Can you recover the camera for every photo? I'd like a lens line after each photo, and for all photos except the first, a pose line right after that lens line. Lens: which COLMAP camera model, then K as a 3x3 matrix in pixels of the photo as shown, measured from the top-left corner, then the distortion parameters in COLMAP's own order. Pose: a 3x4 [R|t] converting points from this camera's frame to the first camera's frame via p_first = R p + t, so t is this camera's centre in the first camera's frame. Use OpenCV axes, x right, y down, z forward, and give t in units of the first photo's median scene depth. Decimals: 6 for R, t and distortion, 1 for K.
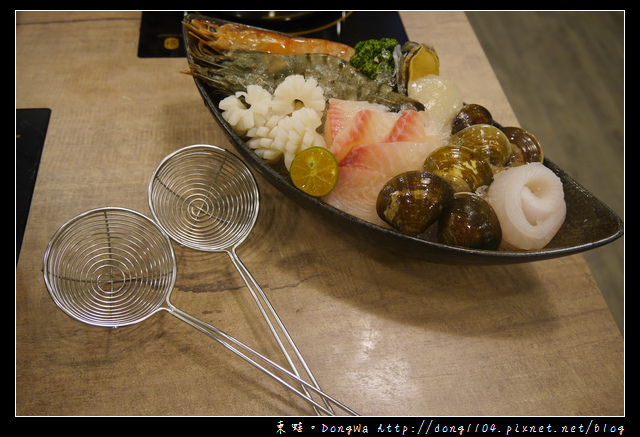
lens RADIAL K [[548.6, 0, 320.0], [0, 548.6, 218.5], [0, 0, 1]] dist [-0.009343, -0.001120]
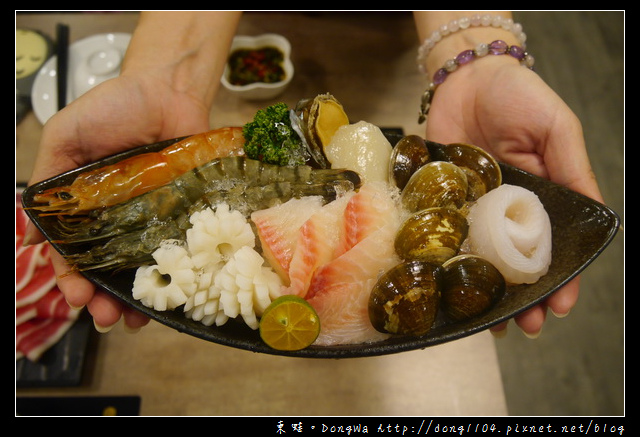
lens RADIAL K [[548.6, 0, 320.0], [0, 548.6, 218.5], [0, 0, 1]] dist [-0.009343, -0.001120]
pose [[0.871236, -0.470380, 0.140323, -0.010066], [0.437814, 0.873914, 0.211172, -0.365488], [-0.221961, -0.122545, 0.967324, 0.202564]]
